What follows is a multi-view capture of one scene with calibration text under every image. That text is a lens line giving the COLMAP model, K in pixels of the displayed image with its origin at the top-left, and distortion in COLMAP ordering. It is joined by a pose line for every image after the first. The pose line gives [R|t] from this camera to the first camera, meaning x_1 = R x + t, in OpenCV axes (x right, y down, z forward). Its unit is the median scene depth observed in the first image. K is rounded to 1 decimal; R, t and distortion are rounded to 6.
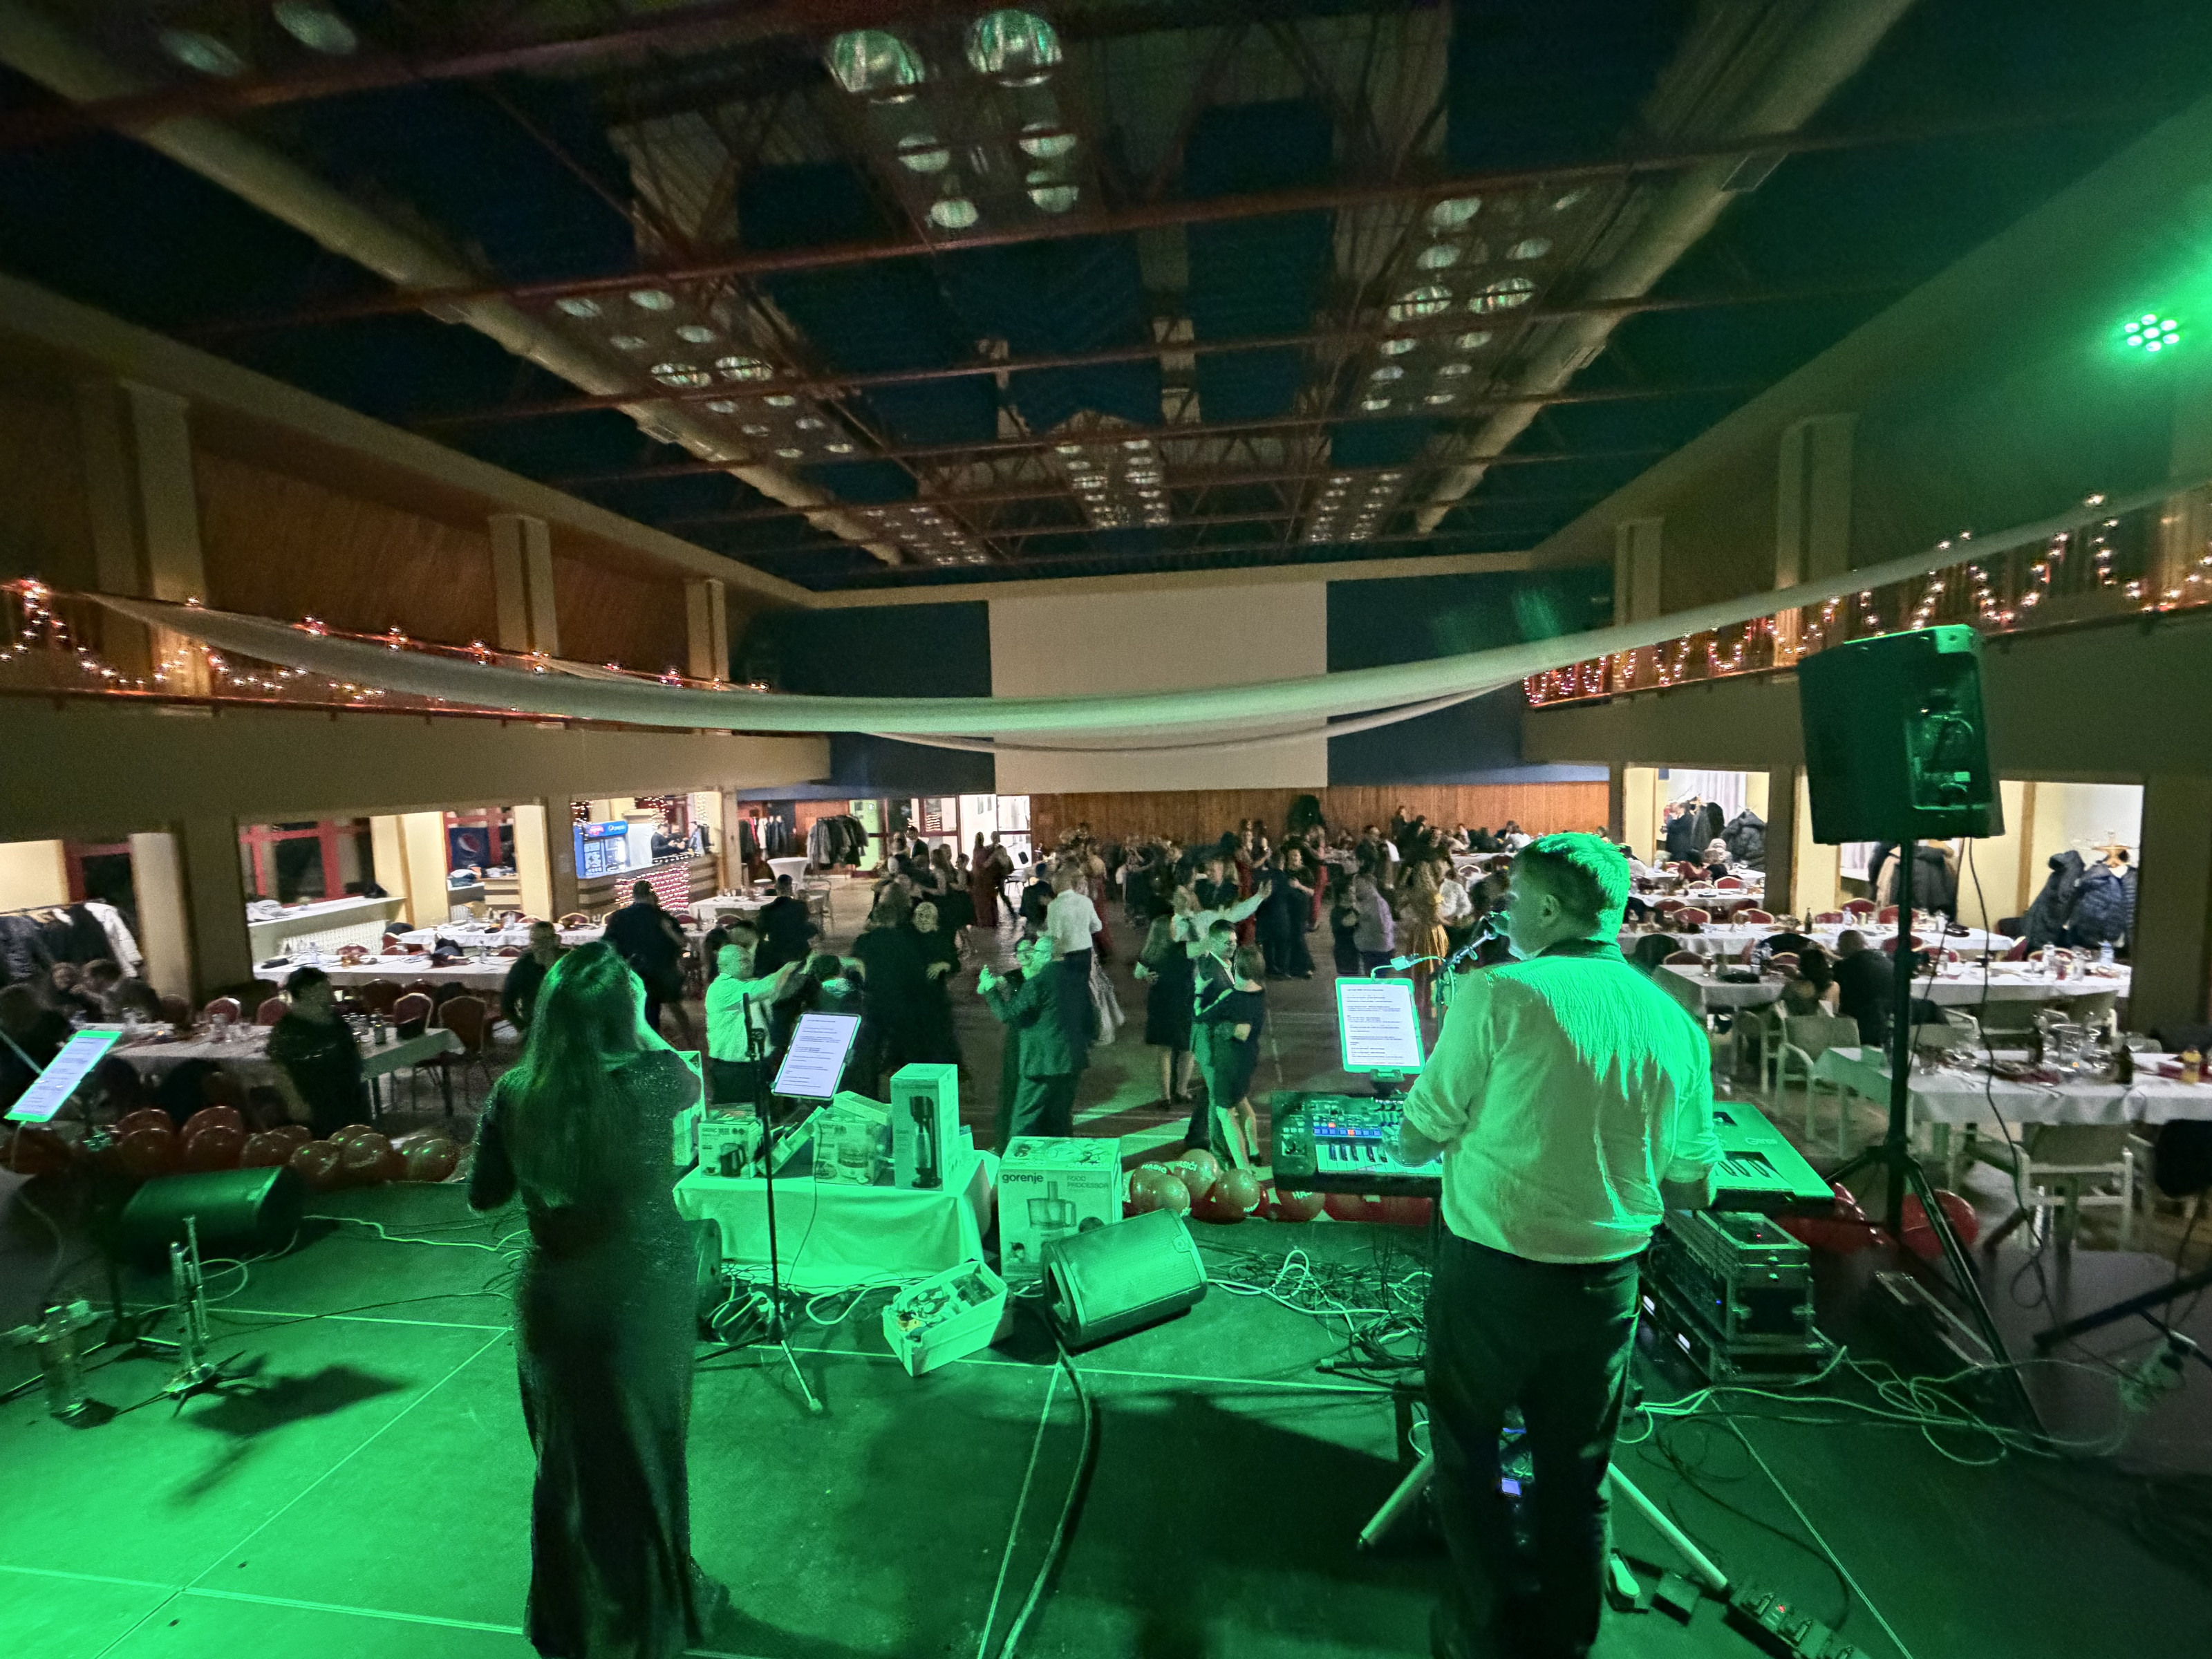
lens RADIAL K [[884.8, 0, 1097.2], [0, 884.8, 825.6], [0, 0, 1]] dist [-0.000898, -0.000069]
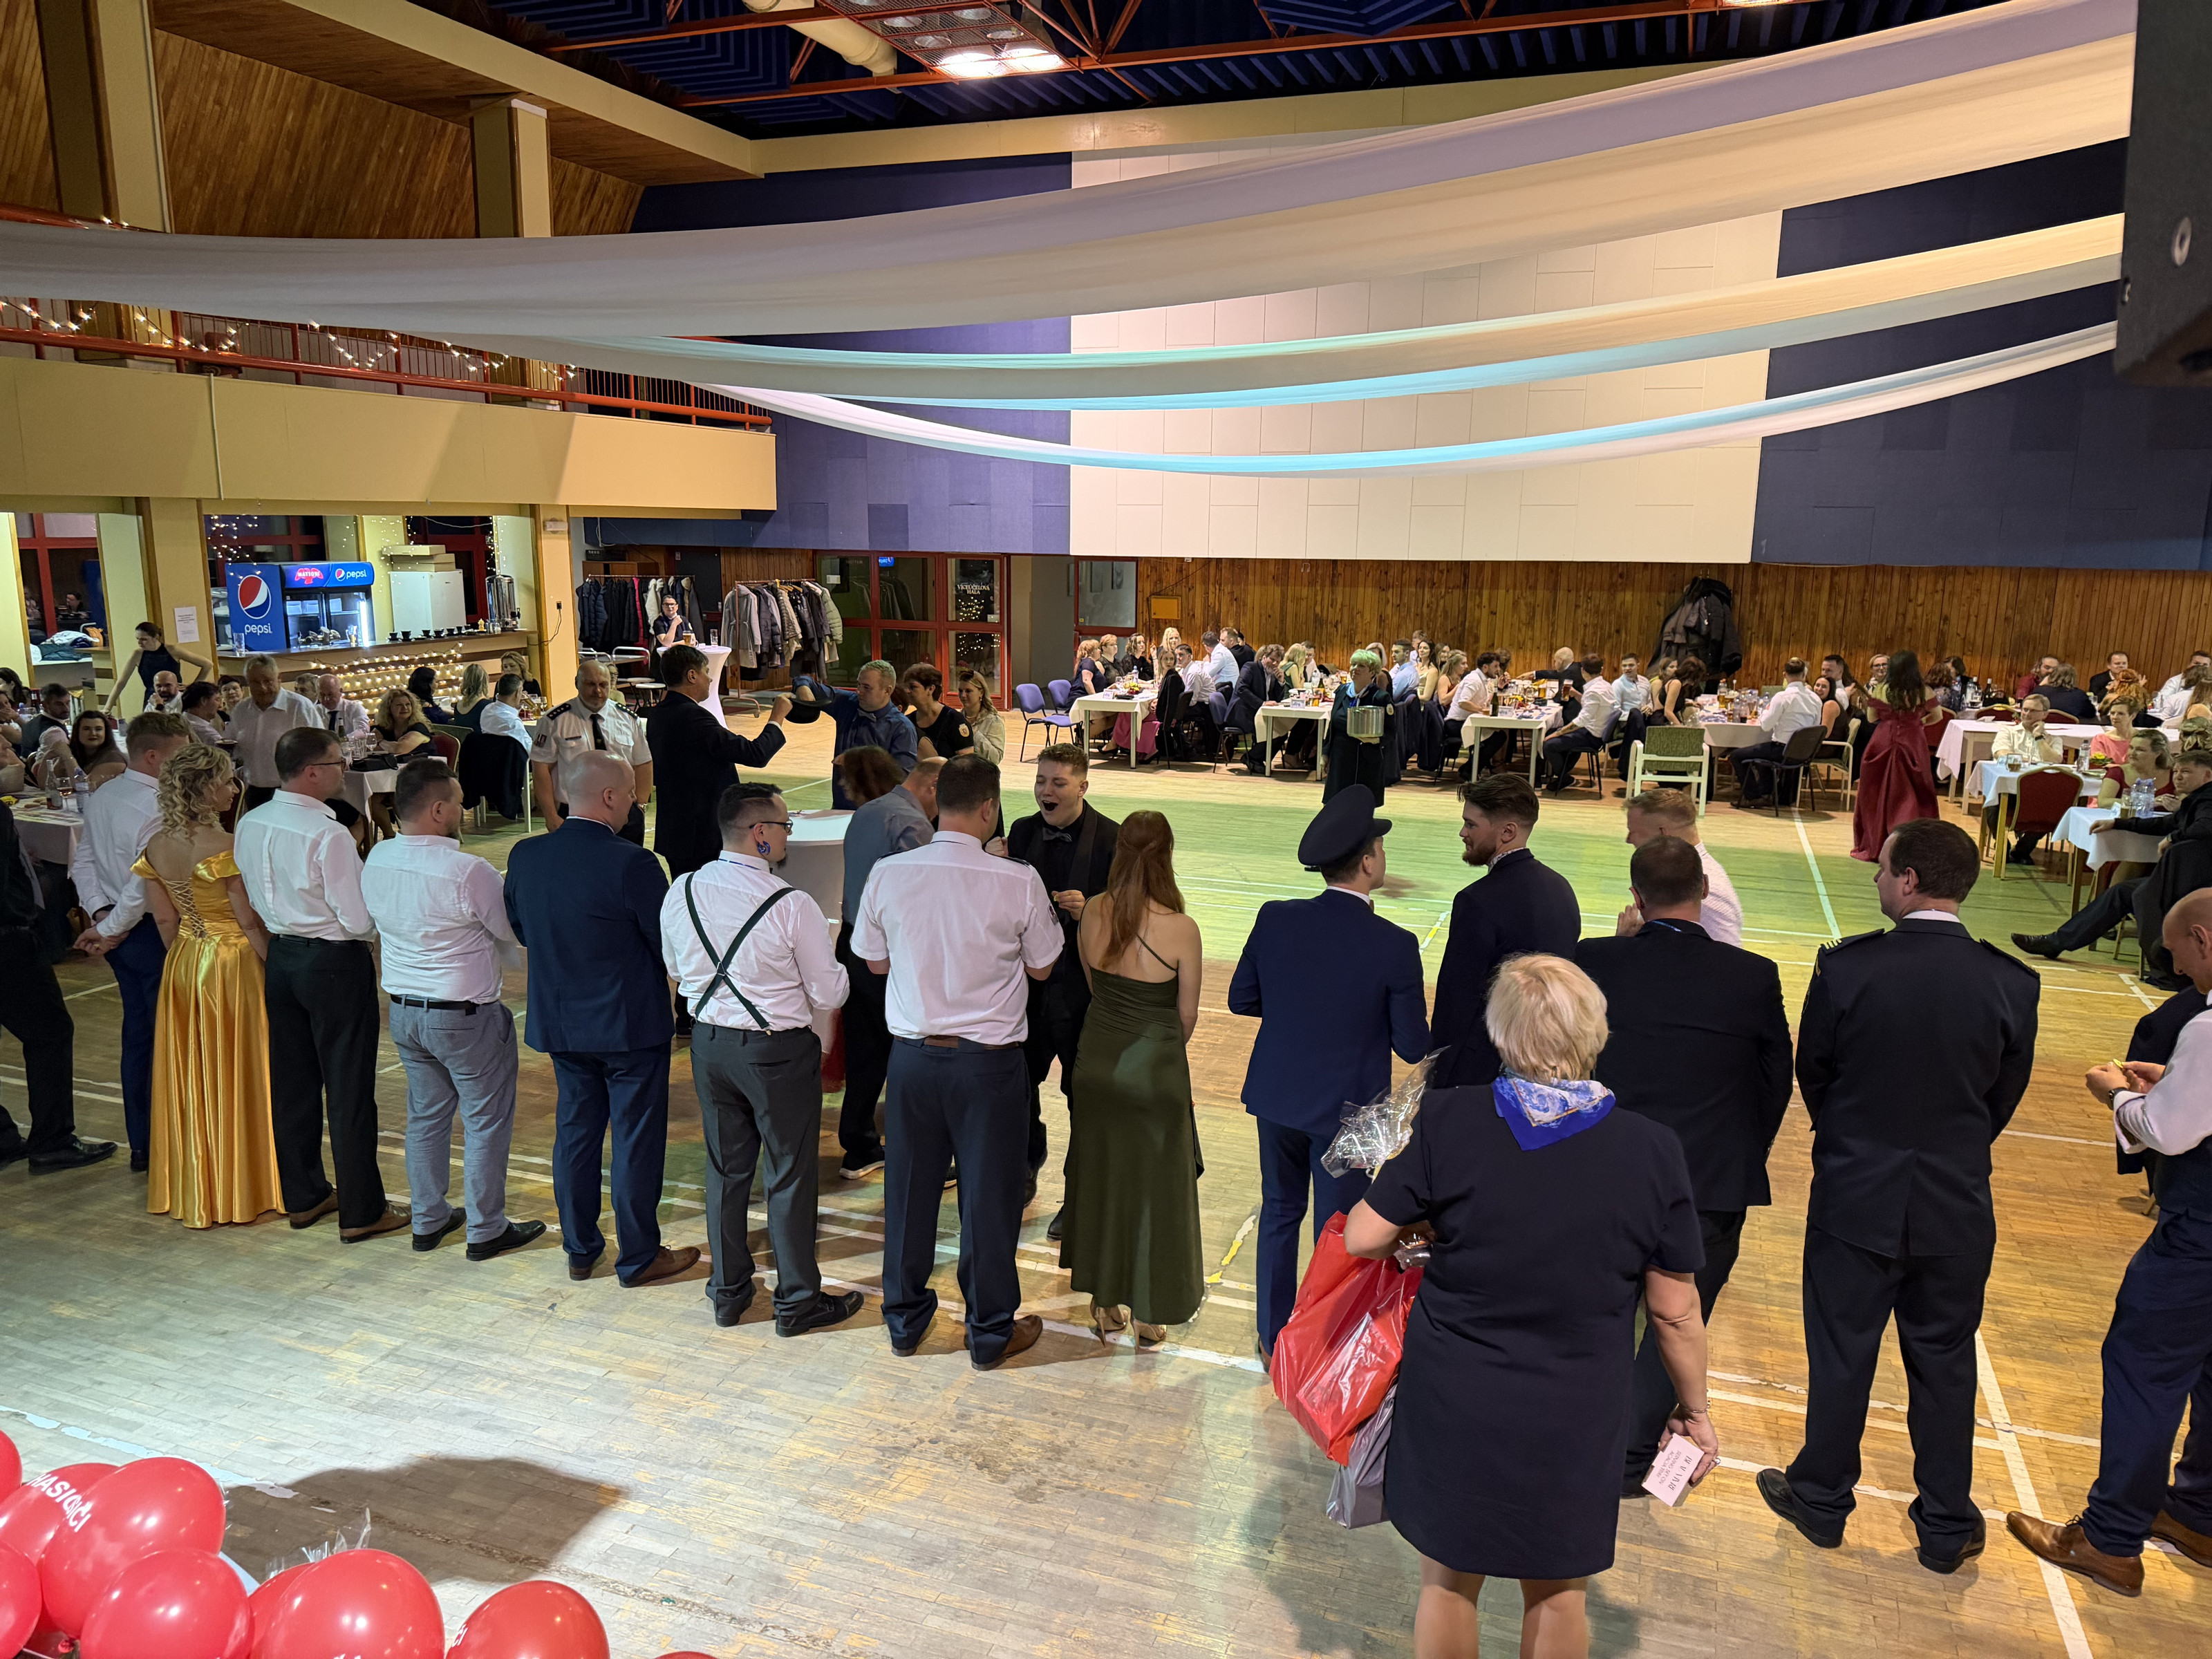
lens RADIAL K [[1564.1, 0, 1107.5], [0, 1564.1, 832.3], [0, 0, 1]] dist [0.035050, -0.034051]
pose [[0.976806, 0.079332, -0.198889, 0.168829], [-0.054313, 0.990255, 0.128237, 0.014068], [0.207124, -0.114460, 0.971596, 0.169094]]
